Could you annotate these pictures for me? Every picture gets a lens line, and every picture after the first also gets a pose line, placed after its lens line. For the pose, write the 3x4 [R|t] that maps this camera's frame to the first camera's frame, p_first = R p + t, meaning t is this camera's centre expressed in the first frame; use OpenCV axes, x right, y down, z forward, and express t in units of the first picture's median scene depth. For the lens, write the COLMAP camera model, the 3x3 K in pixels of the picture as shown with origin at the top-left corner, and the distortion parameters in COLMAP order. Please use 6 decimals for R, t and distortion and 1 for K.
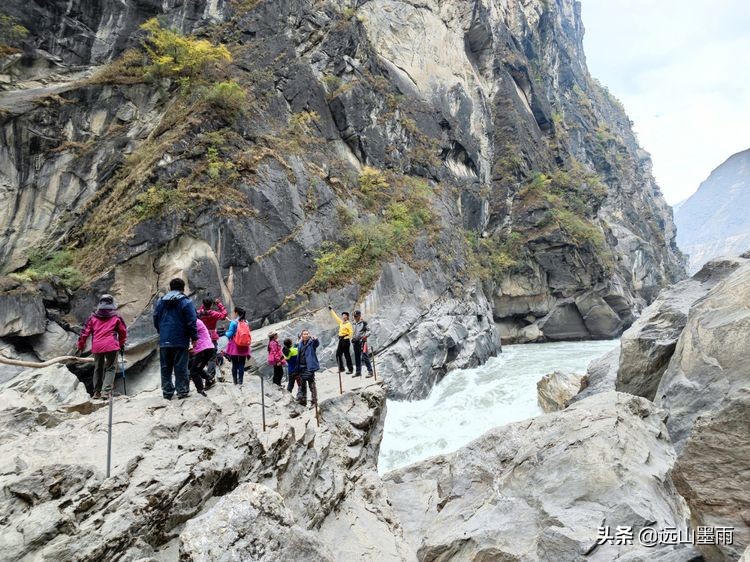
lens RADIAL K [[541.2, 0, 372.2], [0, 541.2, 281.1], [0, 0, 1]] dist [0.055927, -0.048781]
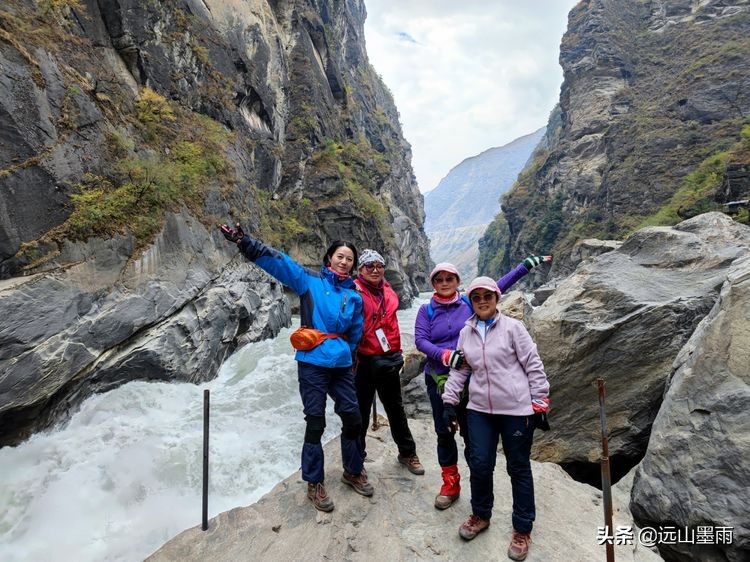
lens RADIAL K [[541.2, 0, 375.6], [0, 541.2, 278.5], [0, 0, 1]] dist [0.055927, -0.048781]
pose [[0.906612, 0.052640, 0.418669, -0.027300], [-0.074784, 0.996526, 0.036647, 0.009638], [-0.415285, -0.064534, 0.907399, 0.109511]]
